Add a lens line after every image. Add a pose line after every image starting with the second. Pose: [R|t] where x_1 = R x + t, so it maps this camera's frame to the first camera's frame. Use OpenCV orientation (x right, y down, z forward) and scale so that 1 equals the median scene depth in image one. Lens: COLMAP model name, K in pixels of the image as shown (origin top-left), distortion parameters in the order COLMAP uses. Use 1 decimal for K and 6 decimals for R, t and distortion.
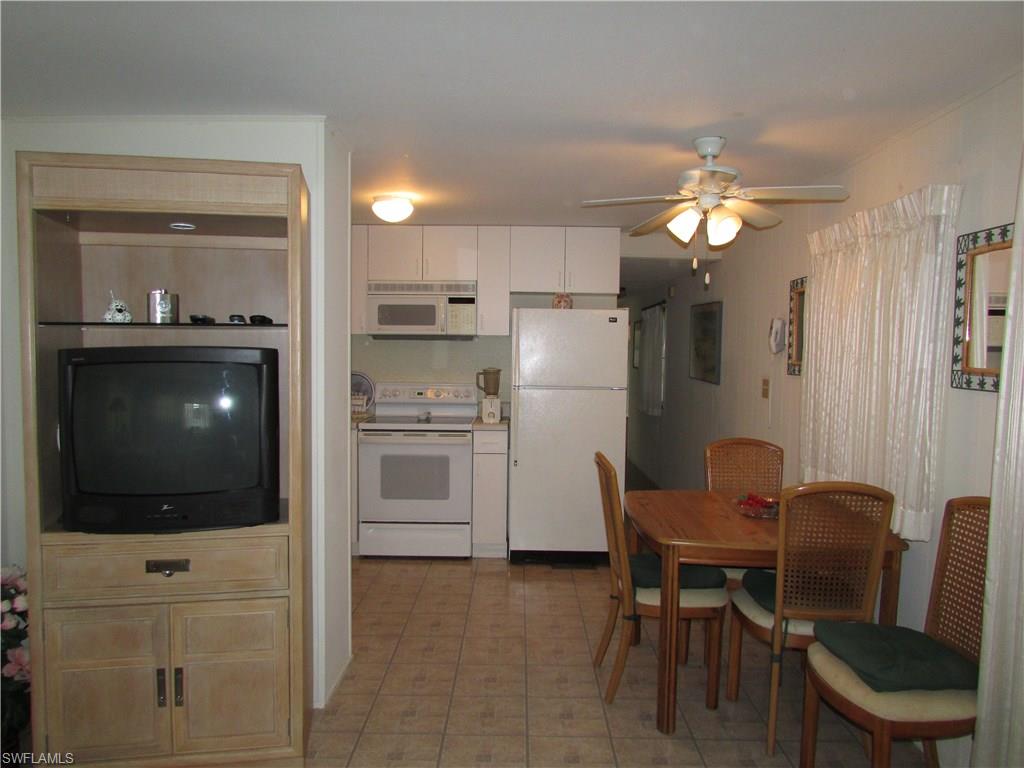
lens RADIAL K [[730.5, 0, 514.1], [0, 730.5, 385.2], [0, 0, 1]] dist [-0.029223, -0.000560]
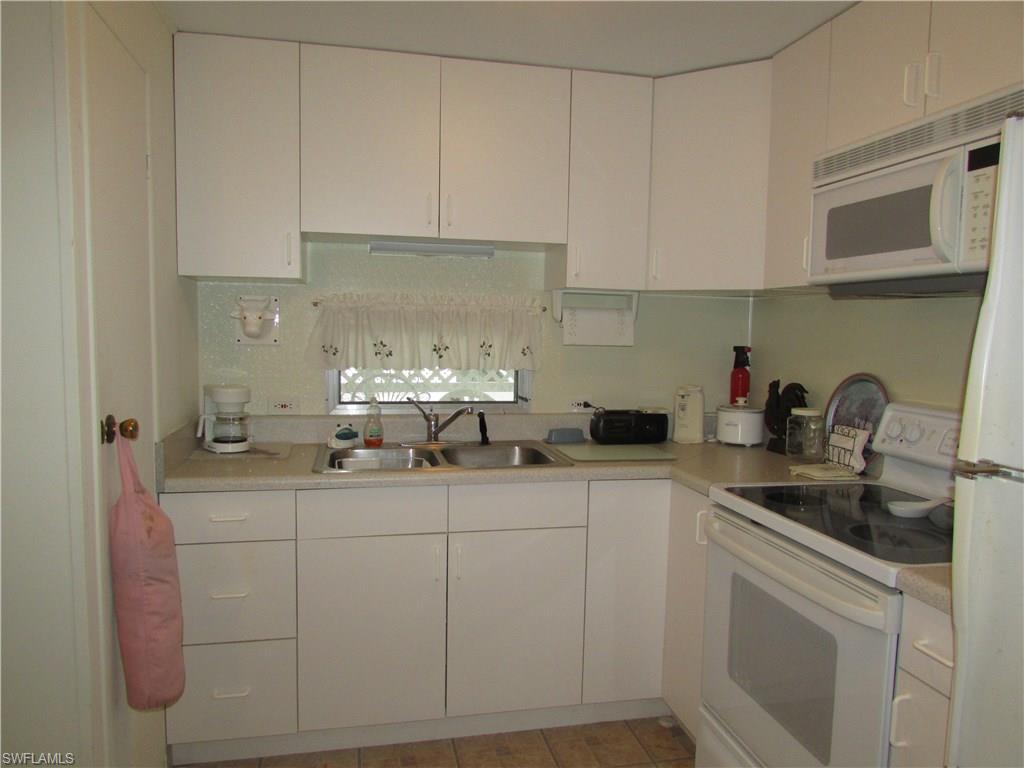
lens RADIAL K [[730.5, 0, 514.1], [0, 730.5, 385.2], [0, 0, 1]] dist [-0.029223, -0.000560]
pose [[0.226607, 0.076307, -0.970993, 0.172624], [-0.075495, 0.995303, 0.060599, -0.024434], [0.971056, 0.059573, 0.231303, 0.745200]]
